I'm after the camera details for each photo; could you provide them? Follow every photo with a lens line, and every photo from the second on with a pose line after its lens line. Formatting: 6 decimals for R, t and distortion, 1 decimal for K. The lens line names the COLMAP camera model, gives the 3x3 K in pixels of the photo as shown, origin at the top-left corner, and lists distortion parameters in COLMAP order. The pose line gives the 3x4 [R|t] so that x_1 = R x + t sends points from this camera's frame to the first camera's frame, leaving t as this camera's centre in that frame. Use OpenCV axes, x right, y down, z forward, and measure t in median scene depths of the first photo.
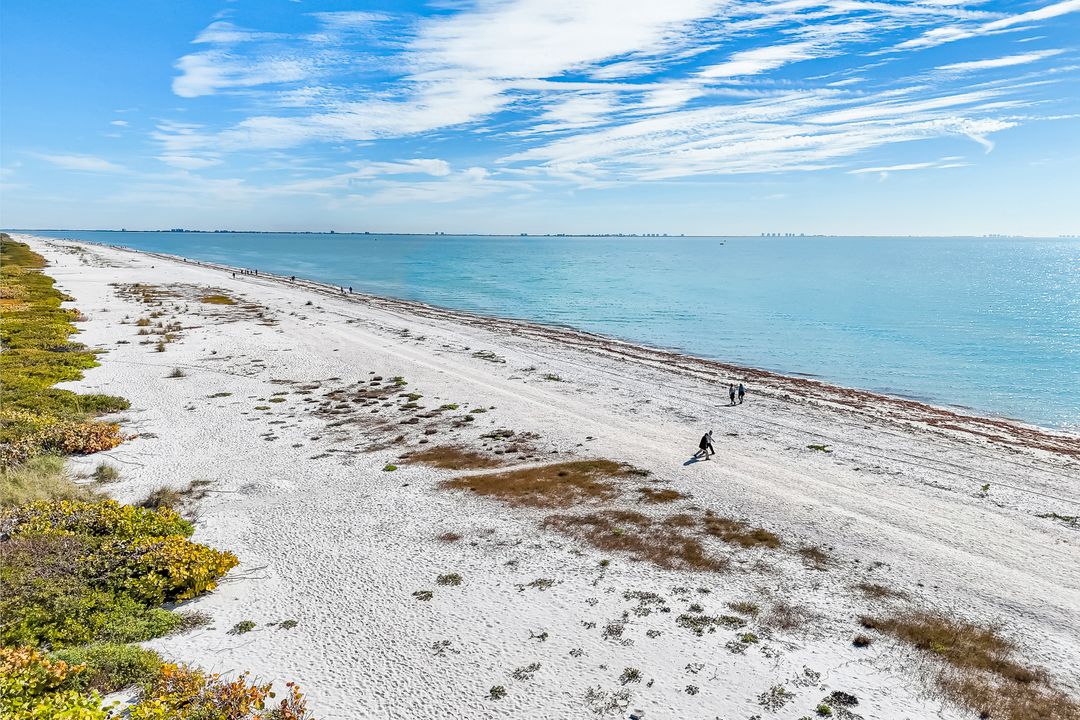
lens RADIAL K [[918.3, 0, 535.7], [0, 918.3, 363.4], [0, 0, 1]] dist [0.005818, -0.003228]
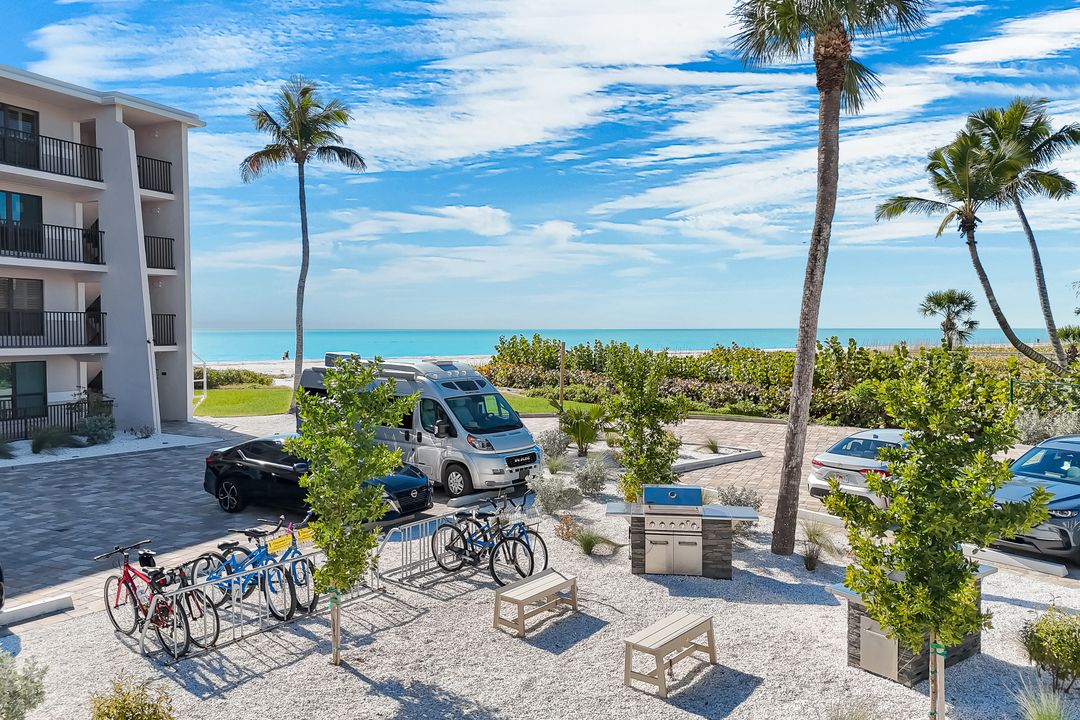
lens RADIAL K [[918.3, 0, 535.7], [0, 918.3, 363.4], [0, 0, 1]] dist [0.005818, -0.003228]
pose [[0.999999, -0.000073, 0.001042, -0.078181], [0.000075, 0.999999, -0.001241, -0.124009], [-0.001042, 0.001241, 0.999999, 0.428480]]
